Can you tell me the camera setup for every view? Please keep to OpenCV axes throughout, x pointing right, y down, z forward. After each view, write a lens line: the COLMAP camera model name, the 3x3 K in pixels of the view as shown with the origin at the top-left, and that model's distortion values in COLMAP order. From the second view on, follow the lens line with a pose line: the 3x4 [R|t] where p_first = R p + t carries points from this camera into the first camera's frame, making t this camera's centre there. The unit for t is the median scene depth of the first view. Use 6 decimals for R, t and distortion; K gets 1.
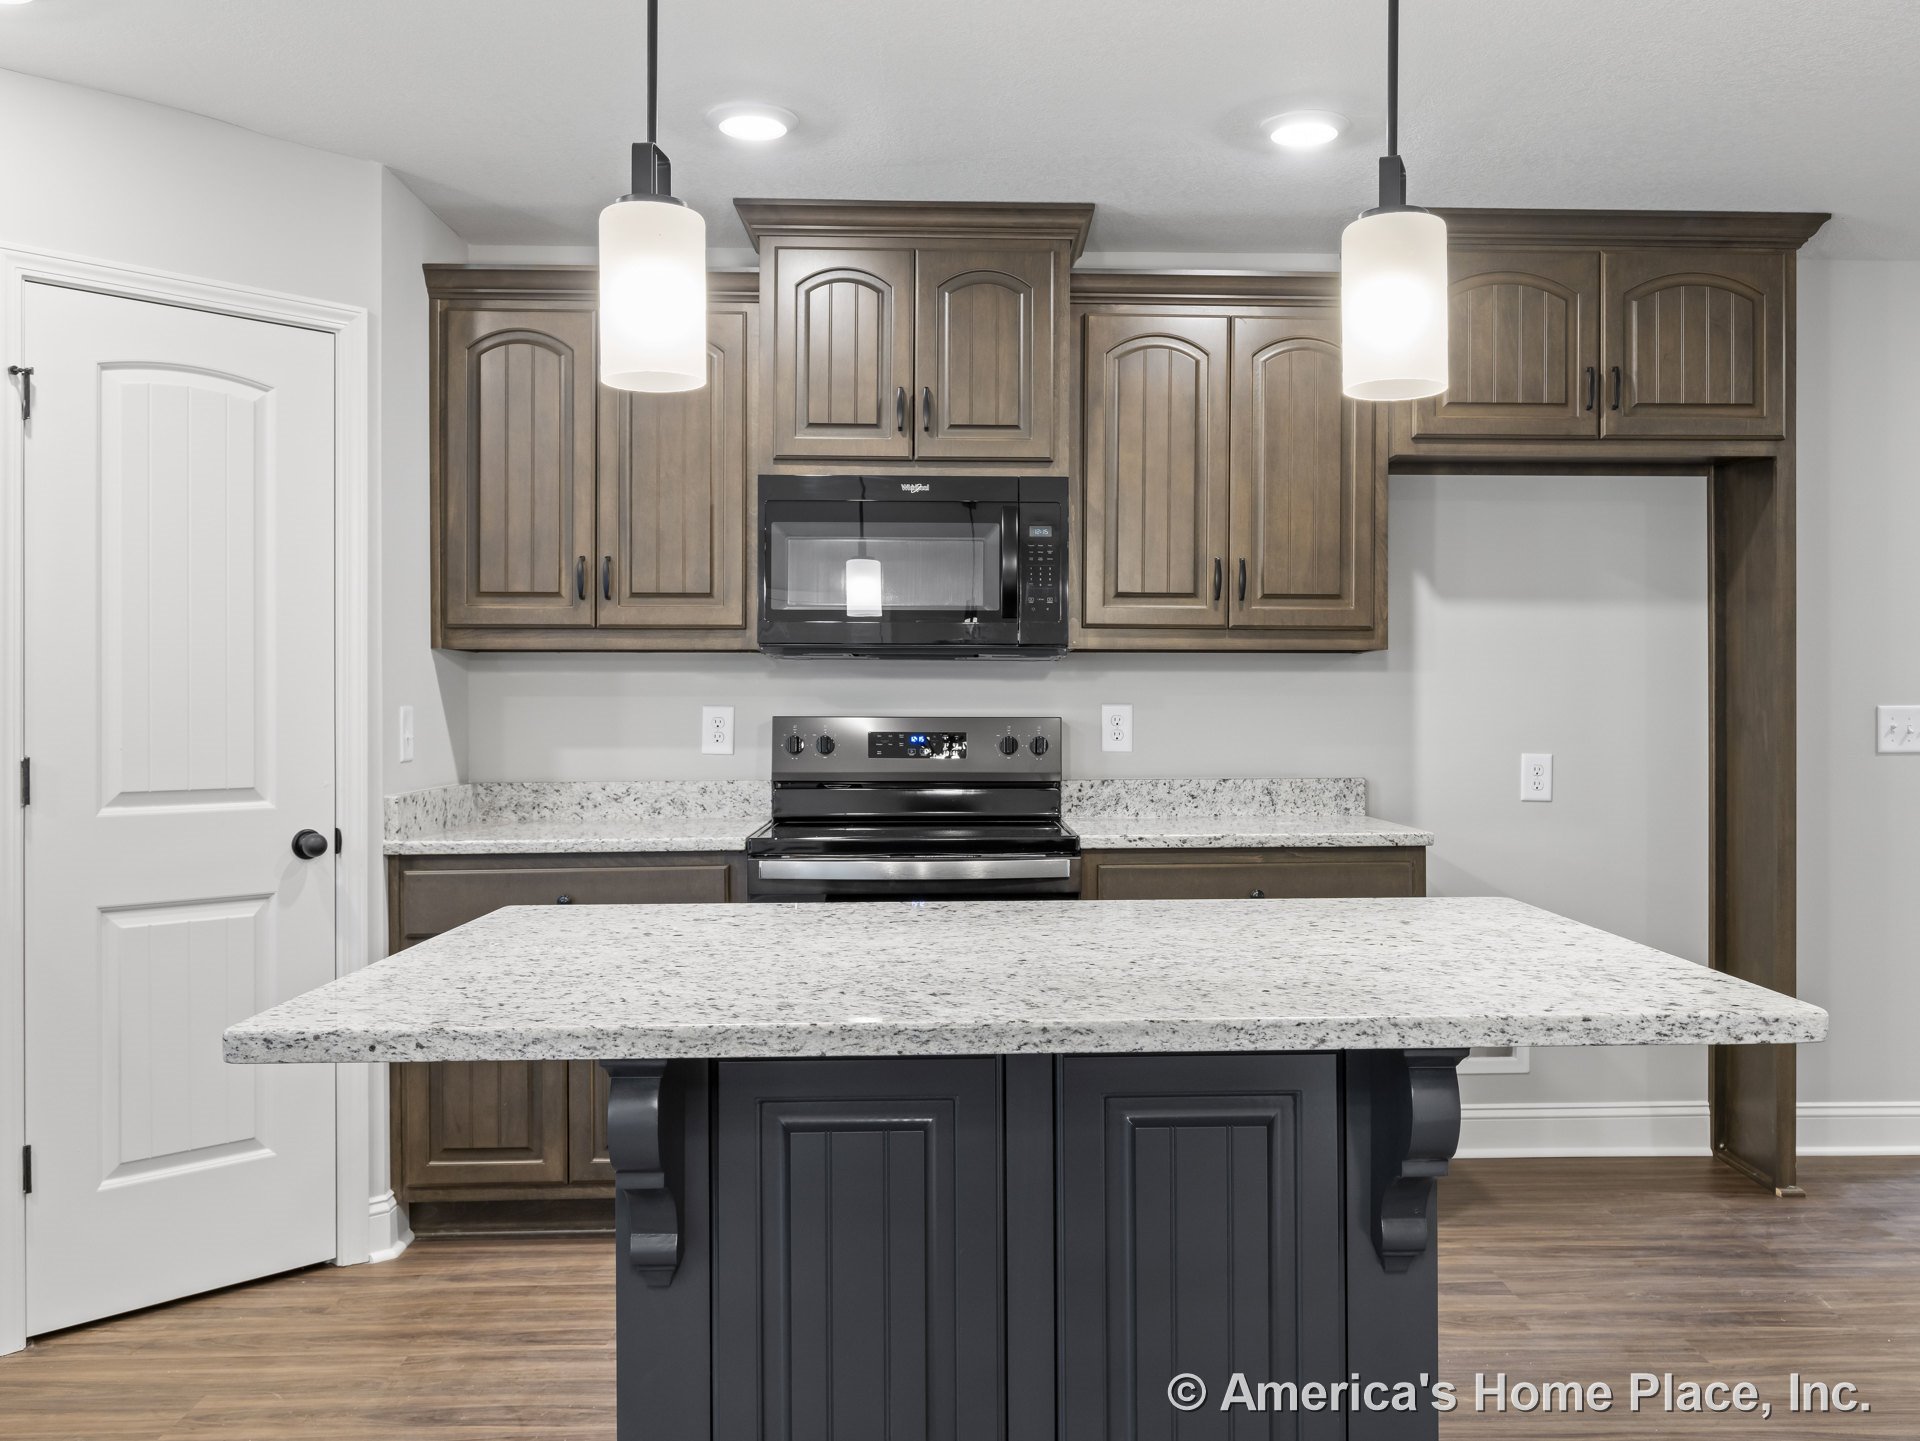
lens RADIAL K [[1616.7, 0, 1017.1], [0, 1616.7, 709.3], [0, 0, 1]] dist [0.002284, -0.006325]
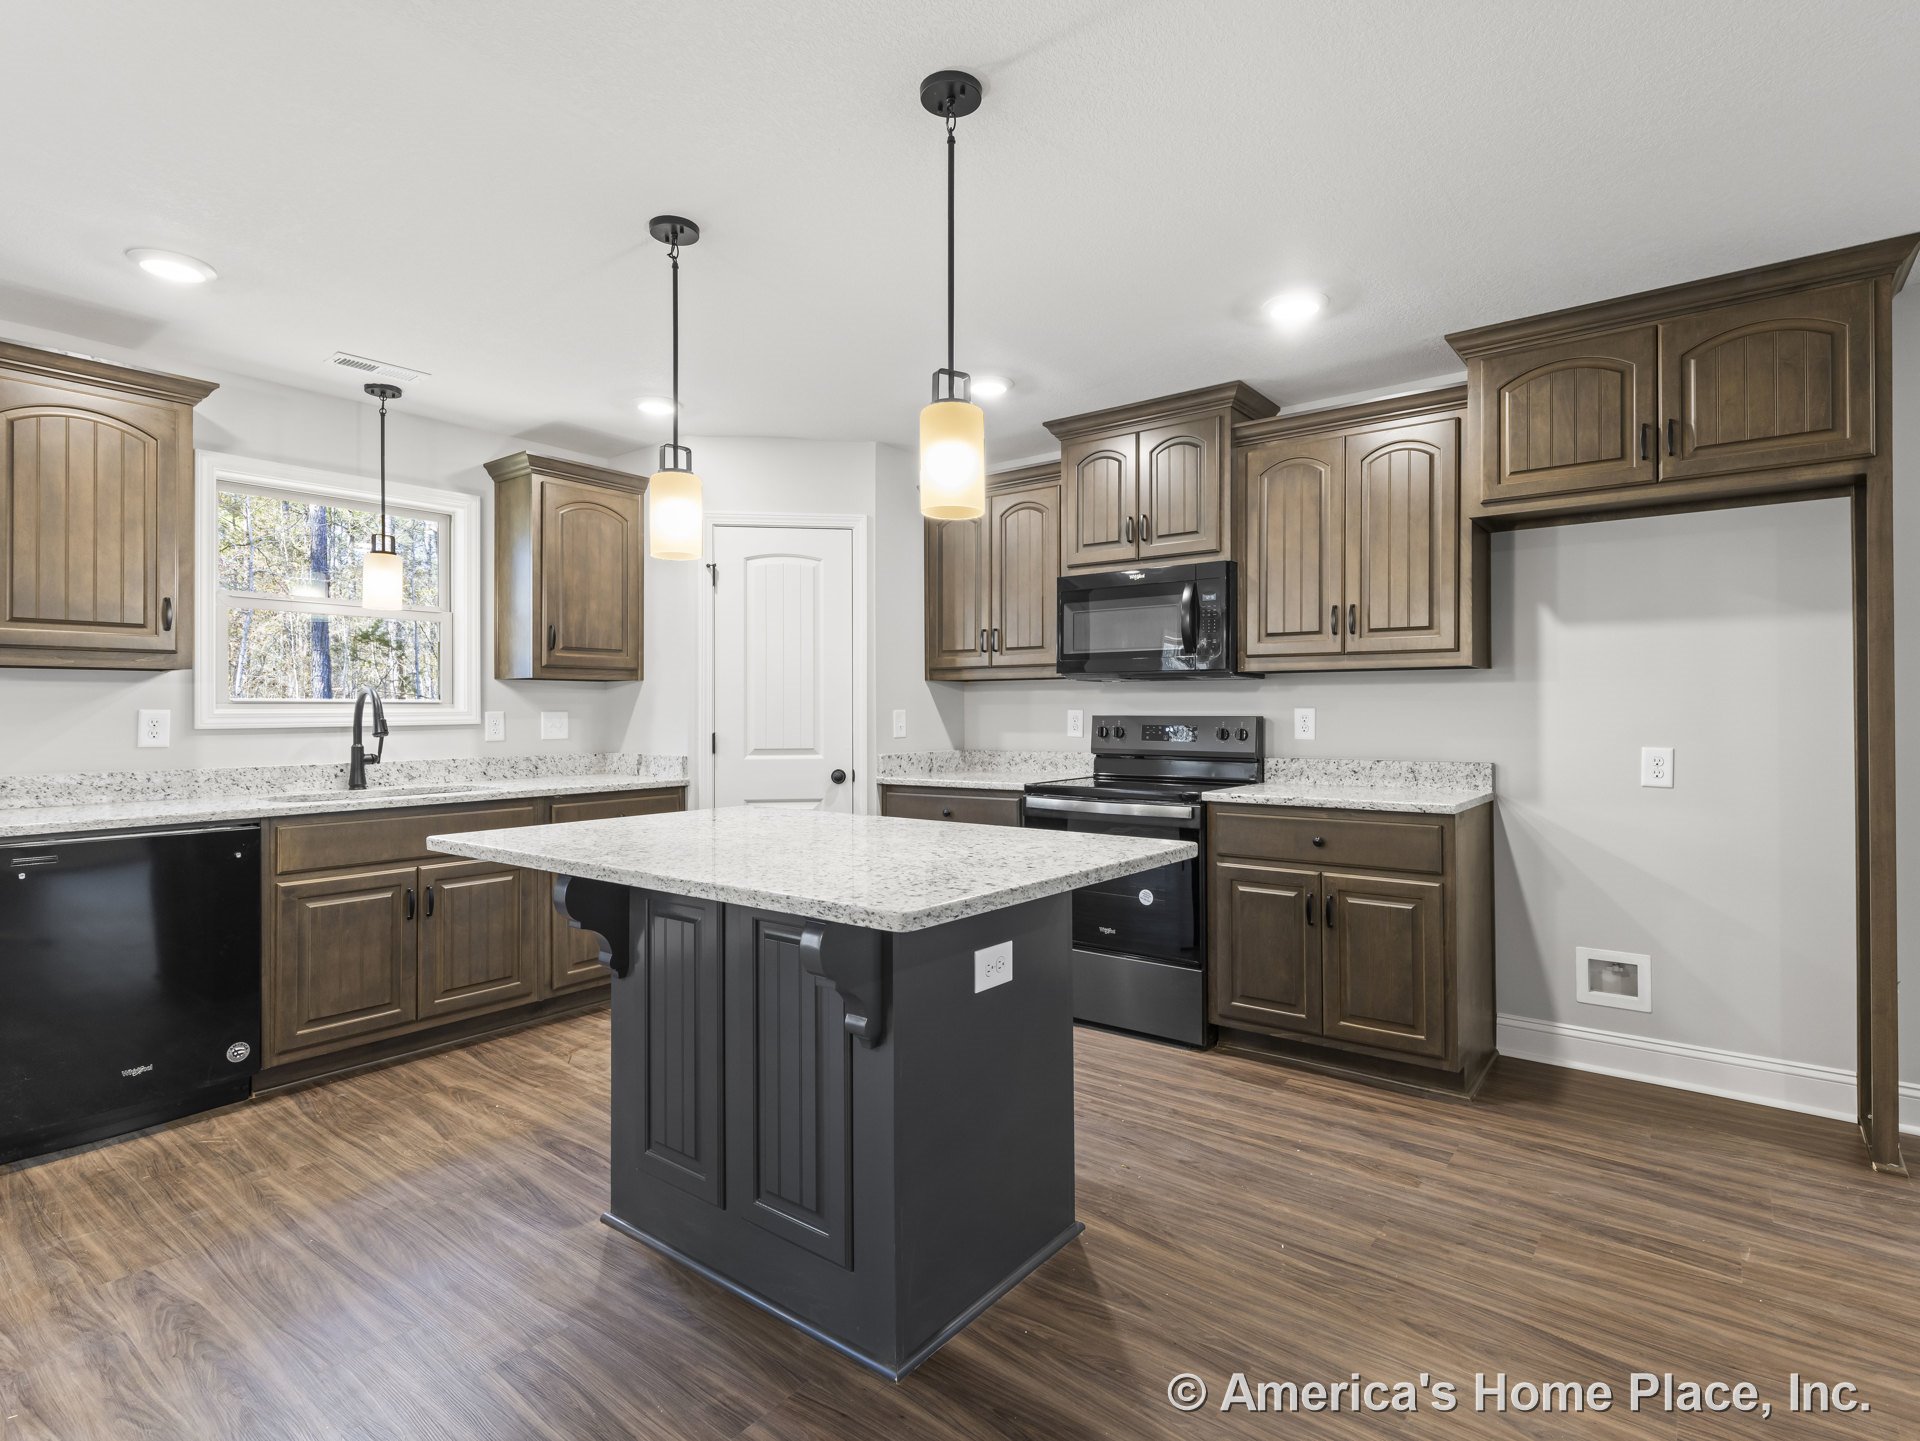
lens RADIAL K [[971.7, 0, 974.7], [0, 971.7, 703.5], [0, 0, 1]] dist [0.005564, -0.001398]
pose [[0.769940, -0.006103, -0.638087, 0.434345], [0.001556, 0.999969, -0.007687, -0.000371], [0.638114, 0.004926, 0.769926, 0.132515]]
